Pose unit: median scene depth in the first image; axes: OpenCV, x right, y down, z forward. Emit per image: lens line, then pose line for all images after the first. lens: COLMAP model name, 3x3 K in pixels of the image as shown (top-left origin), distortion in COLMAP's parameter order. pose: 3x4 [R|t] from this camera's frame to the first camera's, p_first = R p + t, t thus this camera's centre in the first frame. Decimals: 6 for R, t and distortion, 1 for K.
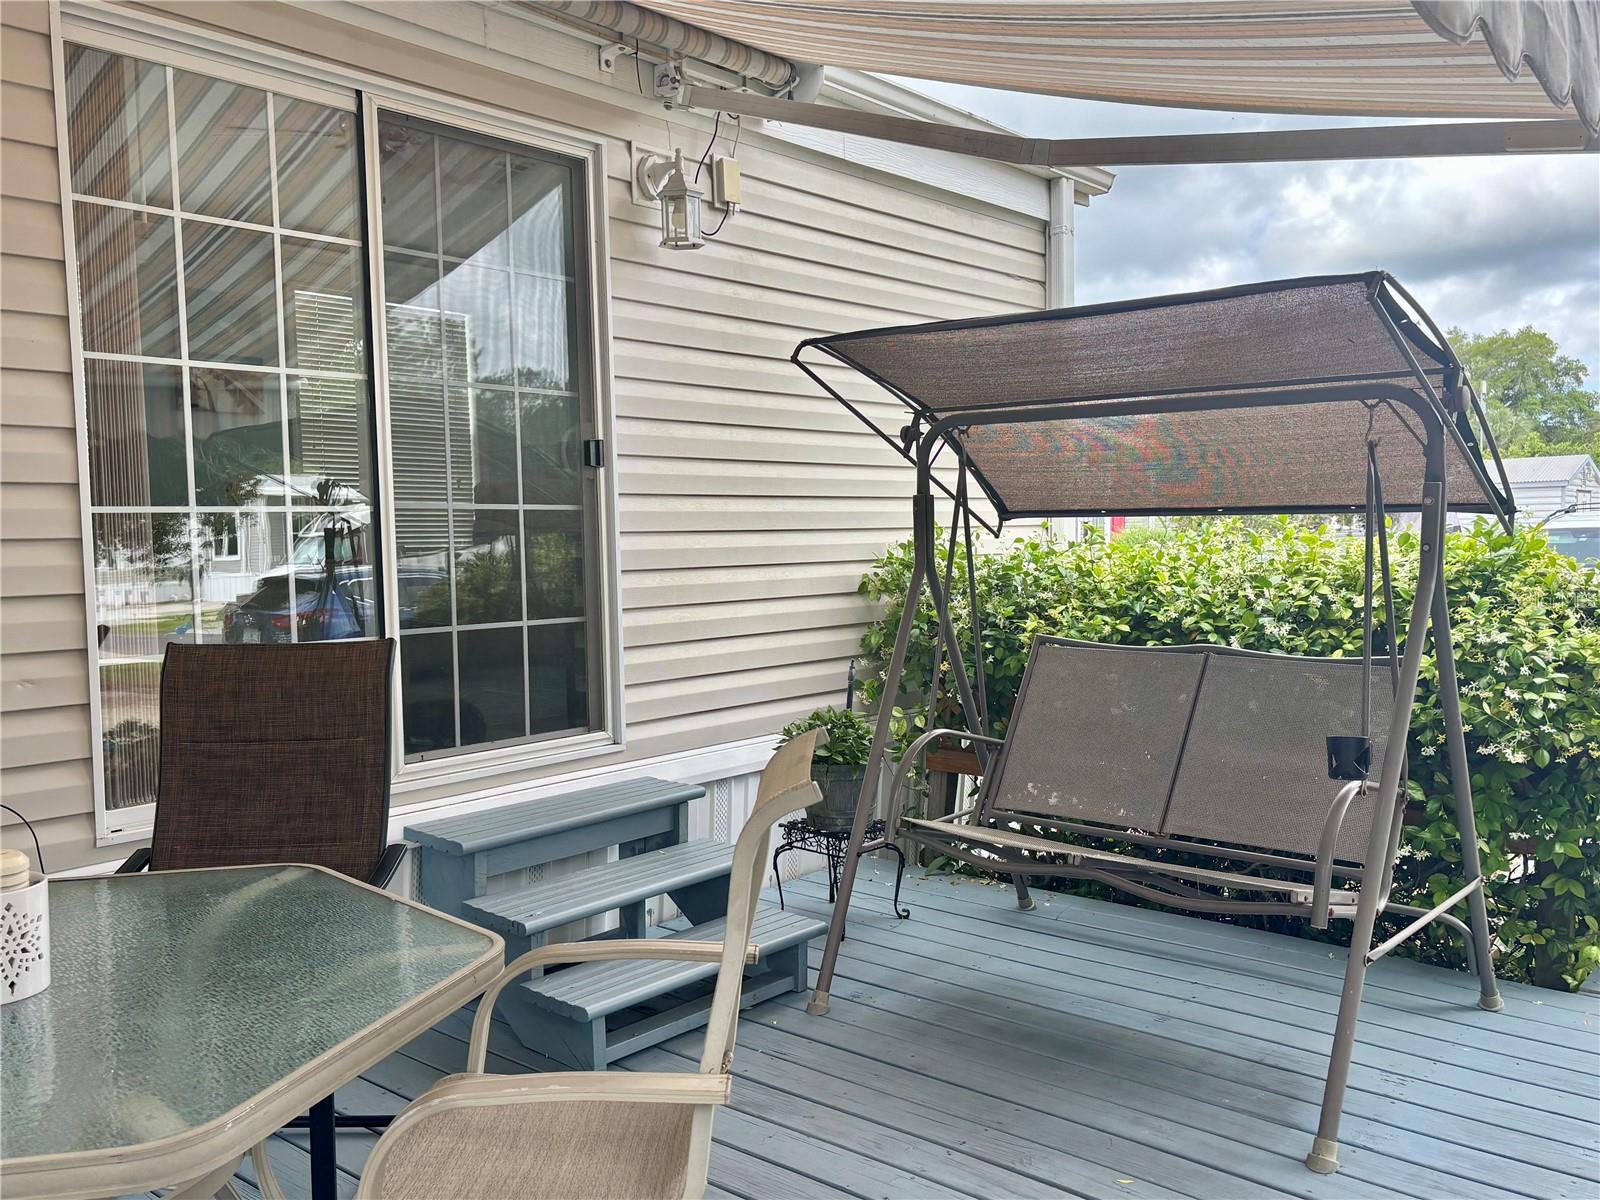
lens RADIAL K [[1348.7, 0, 795.1], [0, 1348.7, 597.4], [0, 0, 1]] dist [0.077779, -0.089064]
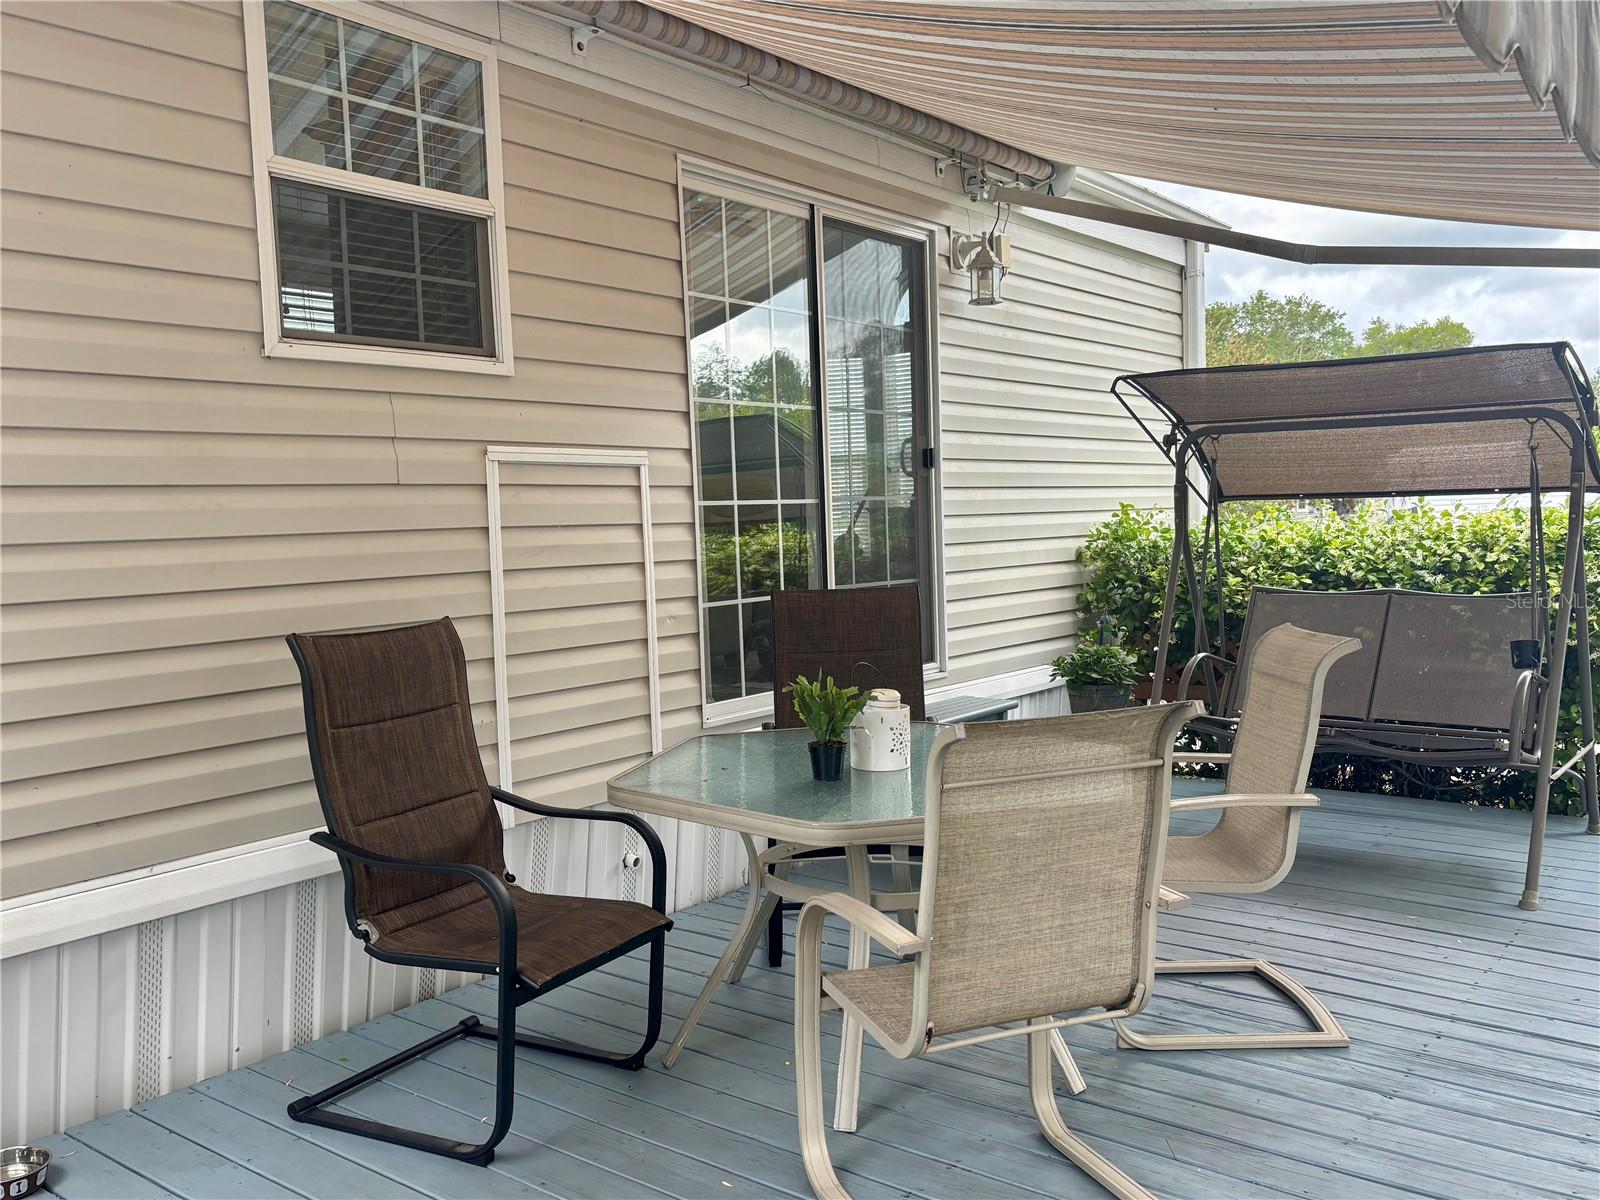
lens RADIAL K [[1348.7, 0, 805.3], [0, 1348.7, 599.2], [0, 0, 1]] dist [0.077779, -0.089064]
pose [[0.998231, -0.016189, 0.057212, -0.351255], [0.015714, 0.999838, 0.008748, 0.021795], [-0.057344, -0.007833, 0.998324, -0.347114]]
